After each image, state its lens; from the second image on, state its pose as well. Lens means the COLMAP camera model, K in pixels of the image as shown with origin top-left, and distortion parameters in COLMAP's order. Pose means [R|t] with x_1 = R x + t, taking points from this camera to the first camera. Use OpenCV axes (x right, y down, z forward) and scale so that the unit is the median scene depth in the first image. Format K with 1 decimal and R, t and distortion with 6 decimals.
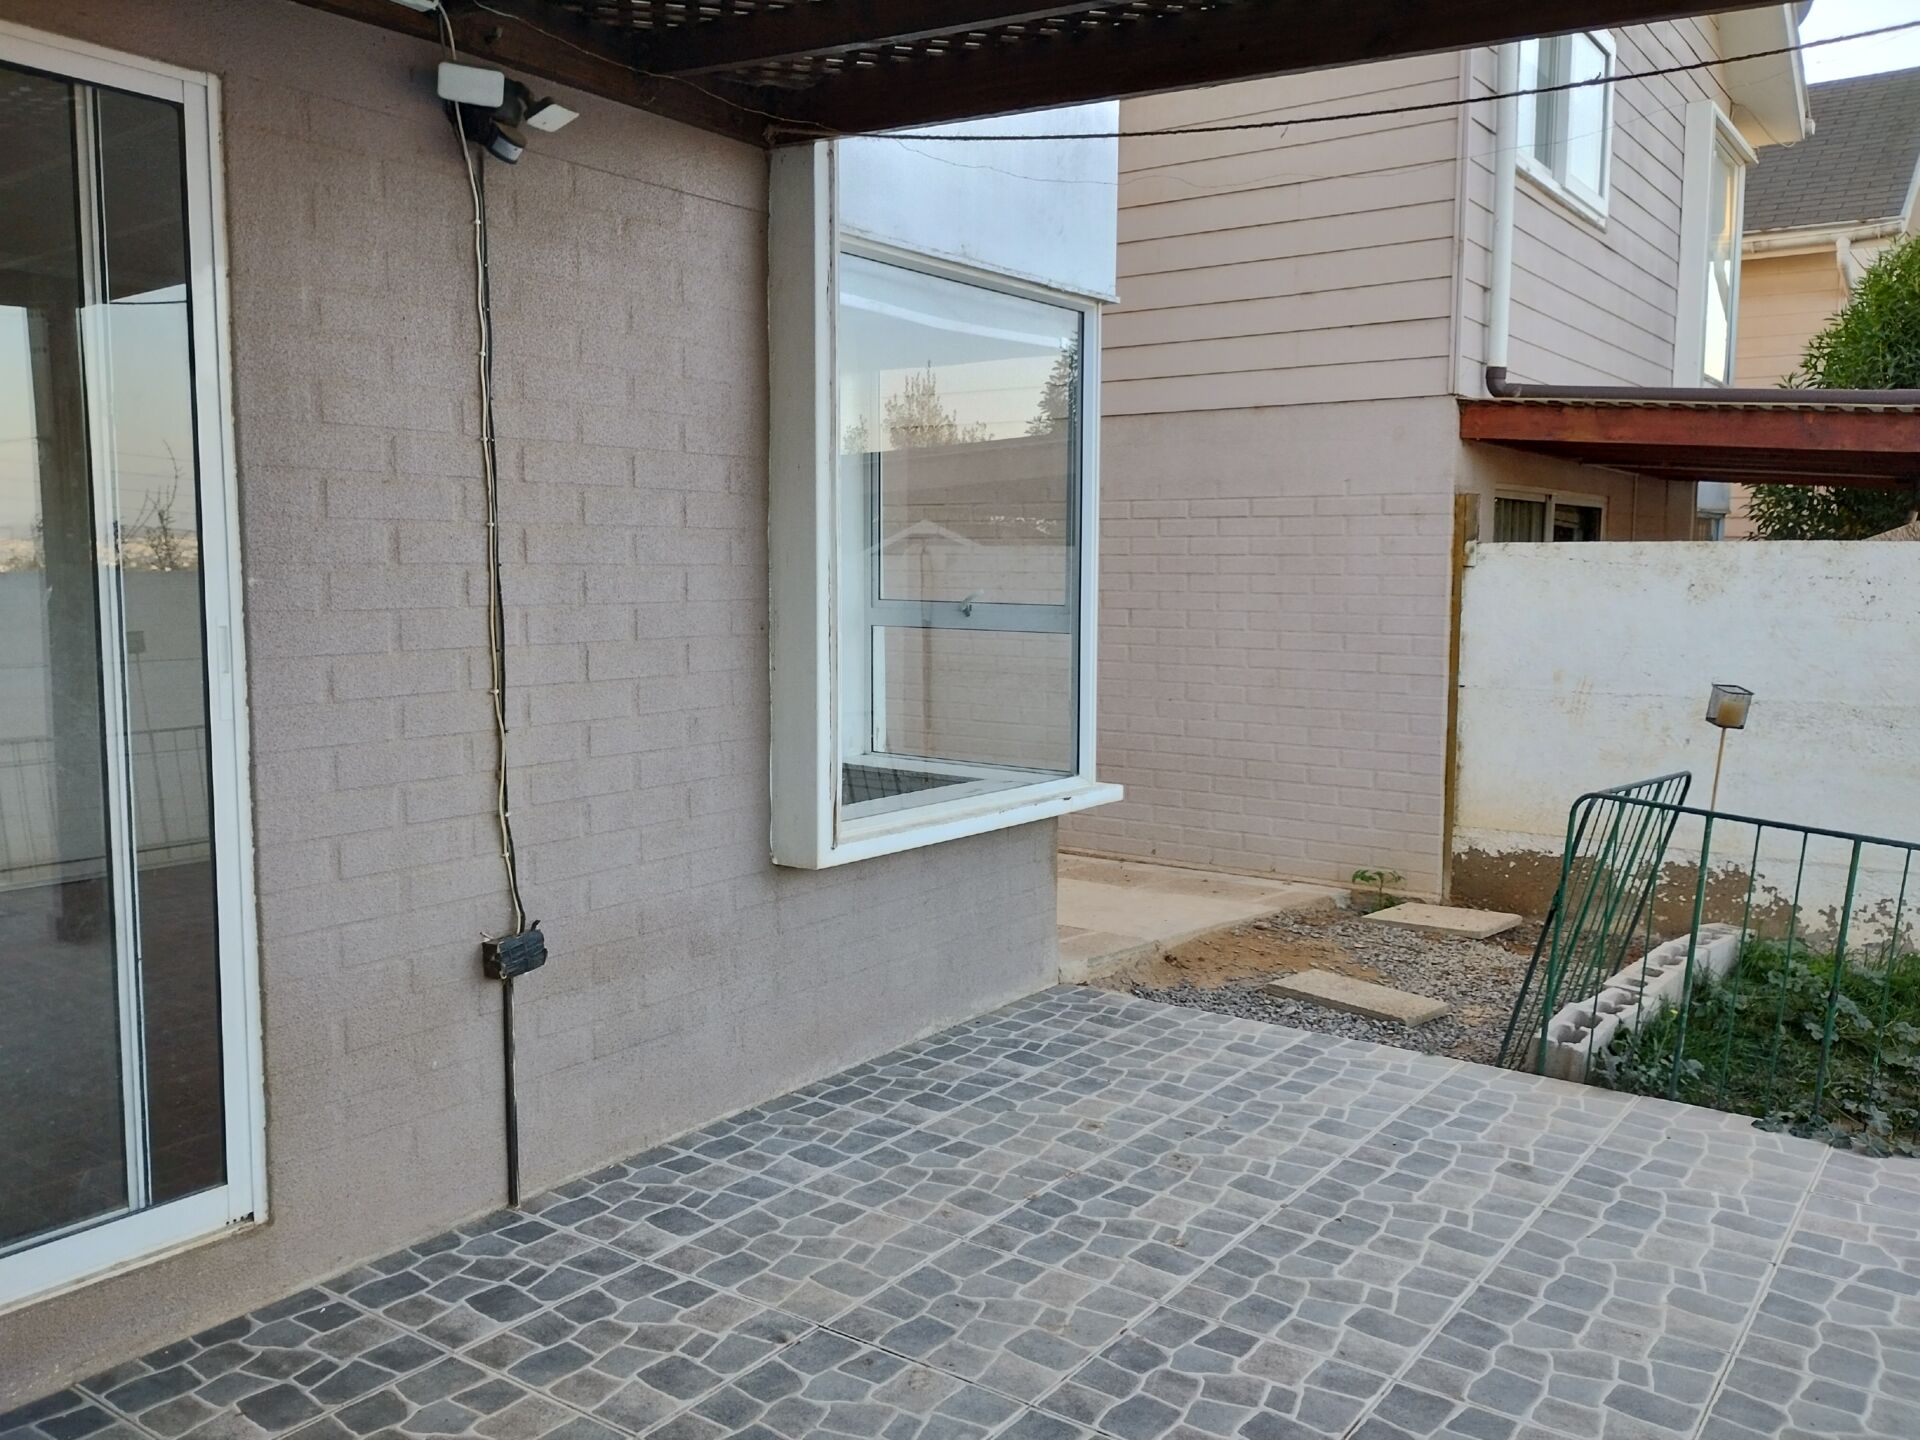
lens RADIAL K [[1589.6, 0, 944.6], [0, 1589.6, 723.0], [0, 0, 1]] dist [0.052807, -0.062991]
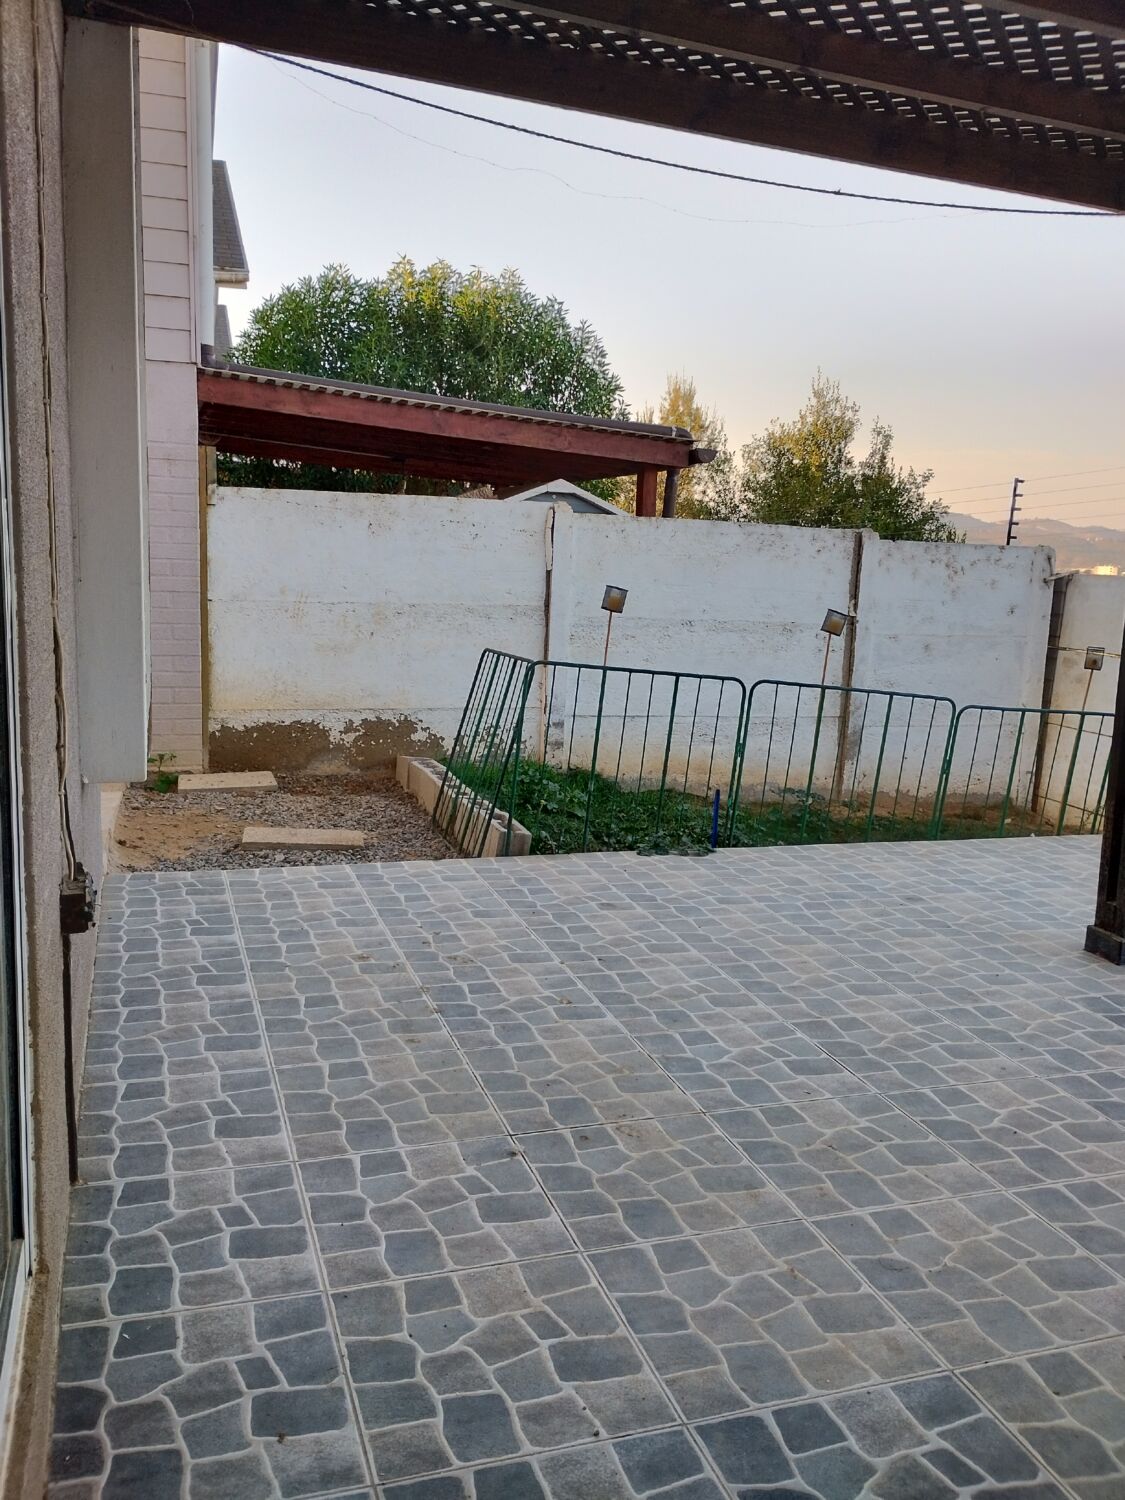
lens RADIAL K [[1241.9, 0, 560.2], [0, 1241.9, 741.3], [0, 0, 1]] dist [0.052807, -0.062991]
pose [[0.592020, -0.115153, 0.797654, -0.537007], [0.052060, 0.993137, 0.104735, -0.001651], [-0.804240, -0.020480, 0.593952, 0.311919]]
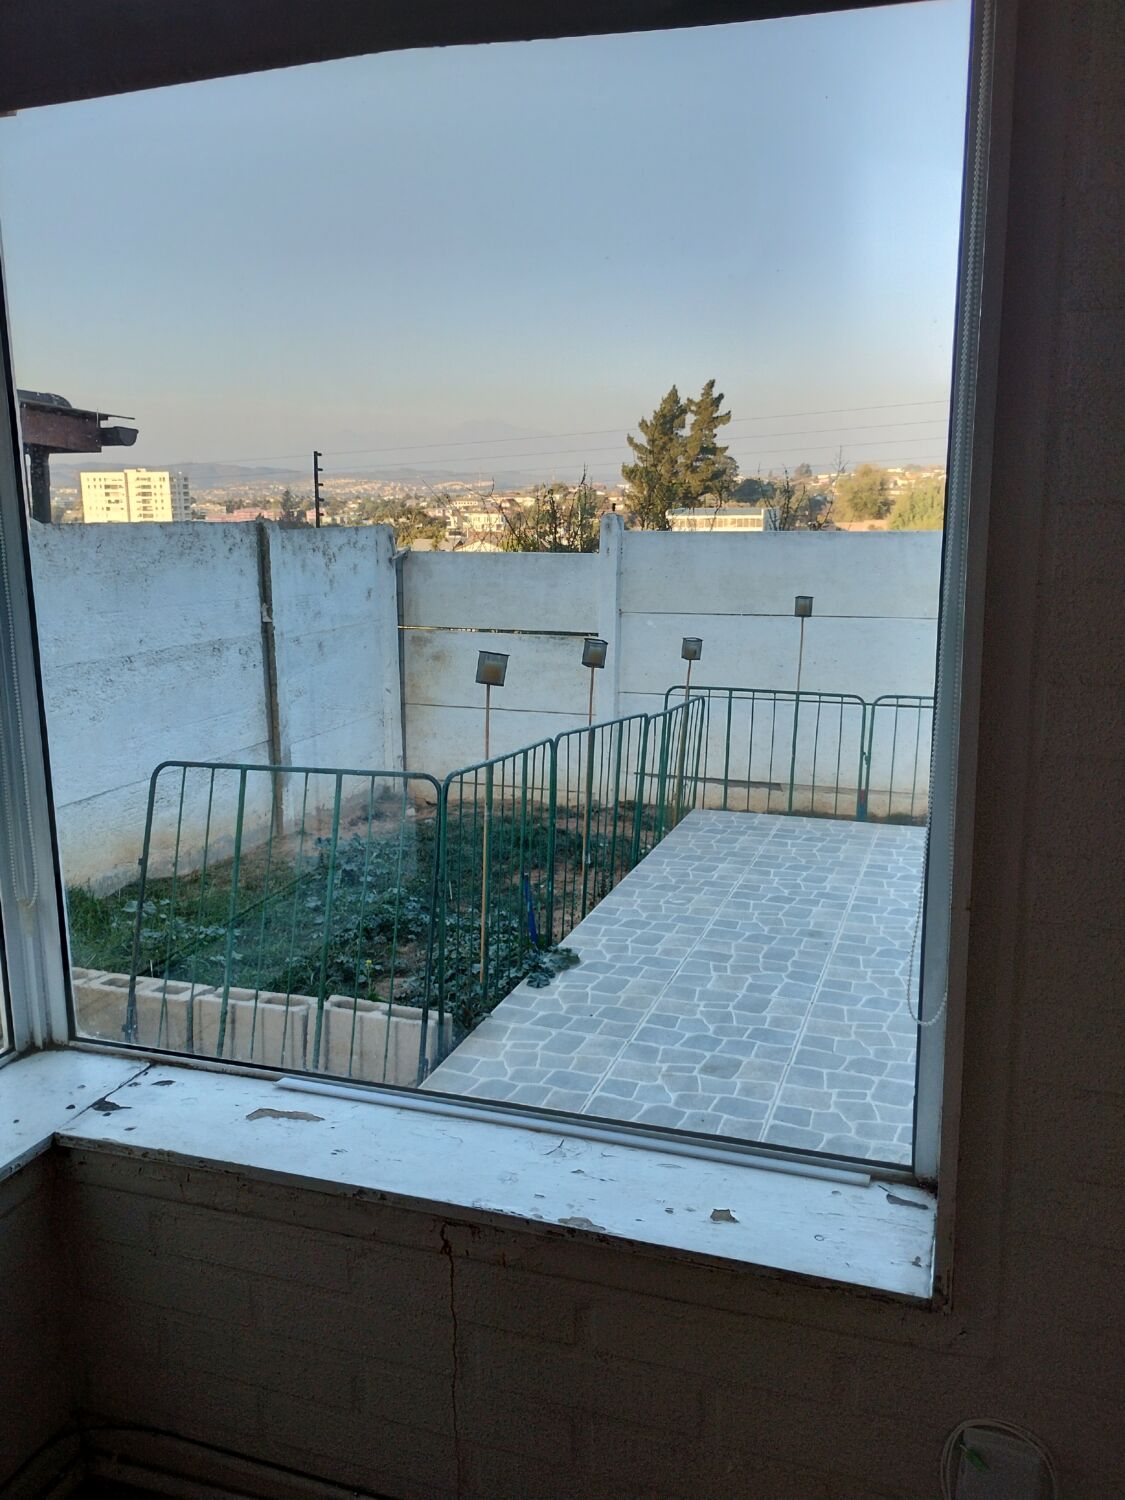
lens RADIAL K [[1241.9, 0, 564.4], [0, 1241.9, 759.1], [0, 0, 1]] dist [0.052807, -0.062991]
pose [[-0.272702, -0.209283, 0.939060, -0.384652], [0.104634, 0.963813, 0.245185, -0.160444], [-0.956392, 0.165120, -0.240935, 1.171617]]
